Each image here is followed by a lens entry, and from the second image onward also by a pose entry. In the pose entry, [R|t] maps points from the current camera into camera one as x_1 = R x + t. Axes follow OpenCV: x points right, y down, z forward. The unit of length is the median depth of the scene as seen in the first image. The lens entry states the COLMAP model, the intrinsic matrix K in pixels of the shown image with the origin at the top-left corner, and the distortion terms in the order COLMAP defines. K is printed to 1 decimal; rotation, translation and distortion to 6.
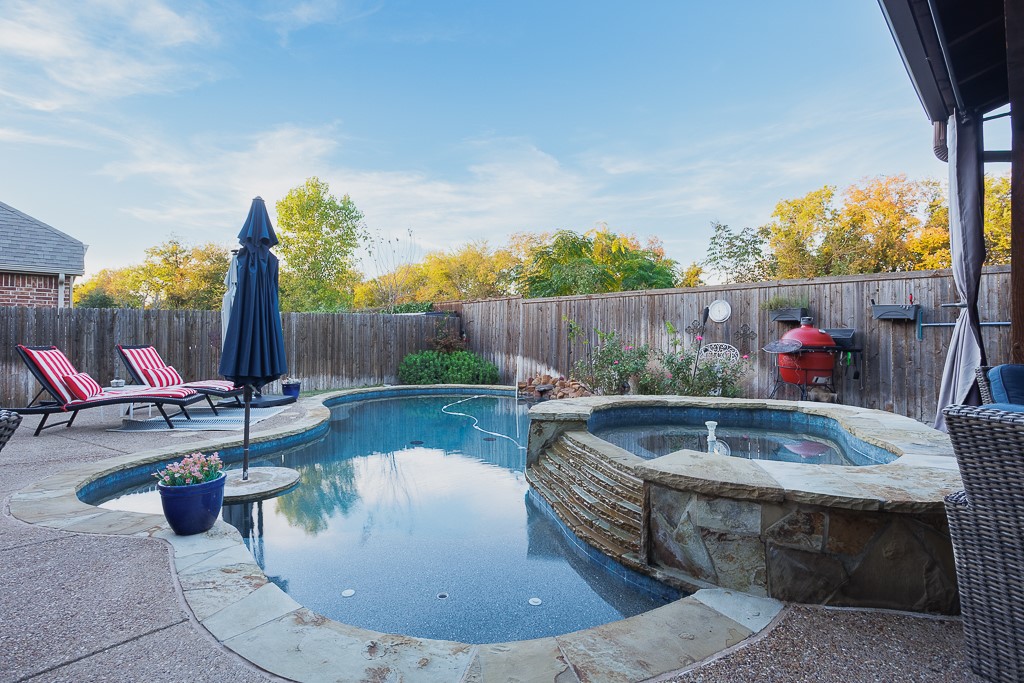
lens RADIAL K [[502.7, 0, 512.0], [0, 502.7, 341.5], [0, 0, 1]] dist [-0.001239, -0.000231]
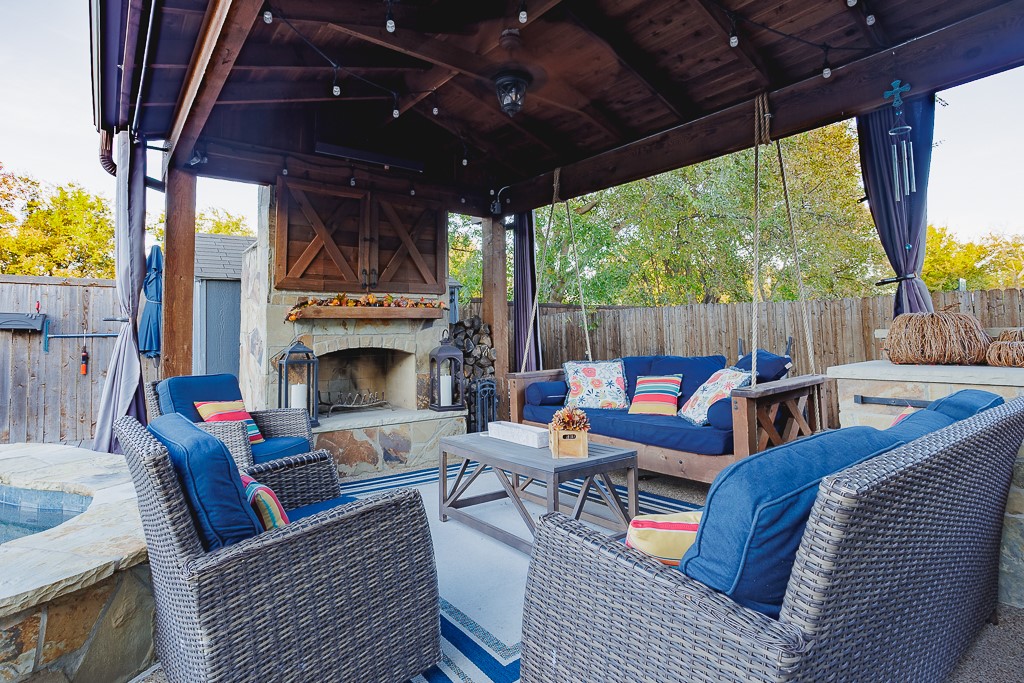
lens RADIAL K [[506.6, 0, 512.3], [0, 506.6, 306.3], [0, 0, 1]] dist [0.000293, 0.000407]
pose [[0.100973, 0.059637, 0.993100, -0.015770], [0.023260, 0.997787, -0.062284, -0.009921], [-0.994617, 0.029388, 0.099363, 0.069968]]
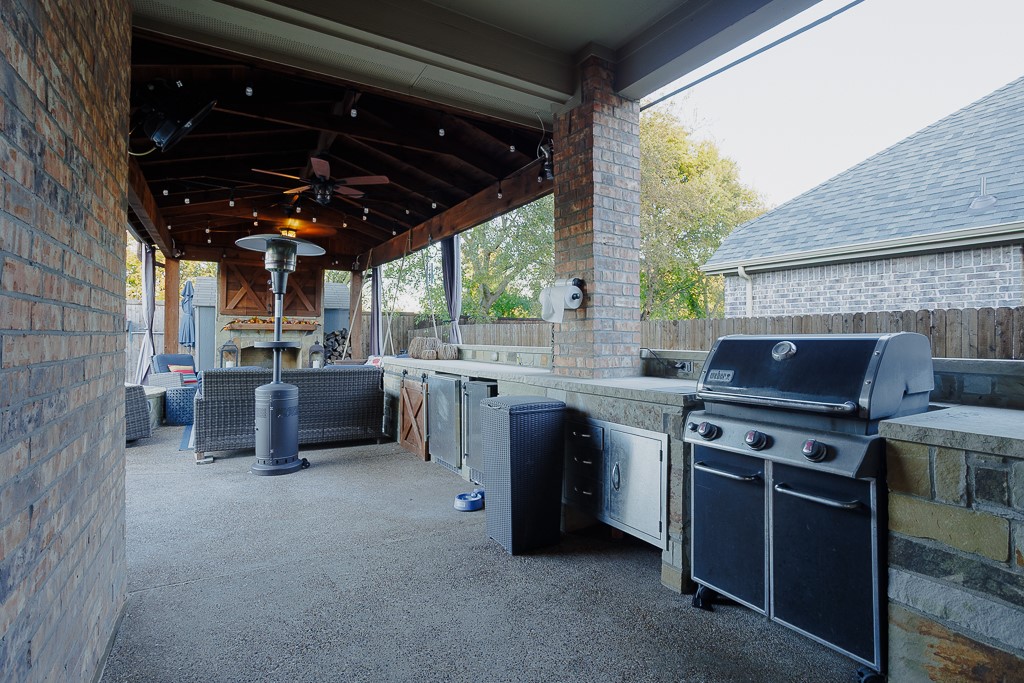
lens RADIAL K [[505.0, 0, 512.0], [0, 505.0, 341.5], [0, 0, 1]] dist [-0.000304, -0.000066]
pose [[0.245476, -0.001786, 0.969401, -0.486935], [-0.004884, 0.999983, 0.003079, -0.016990], [-0.969390, -0.005491, 0.245463, -0.619935]]
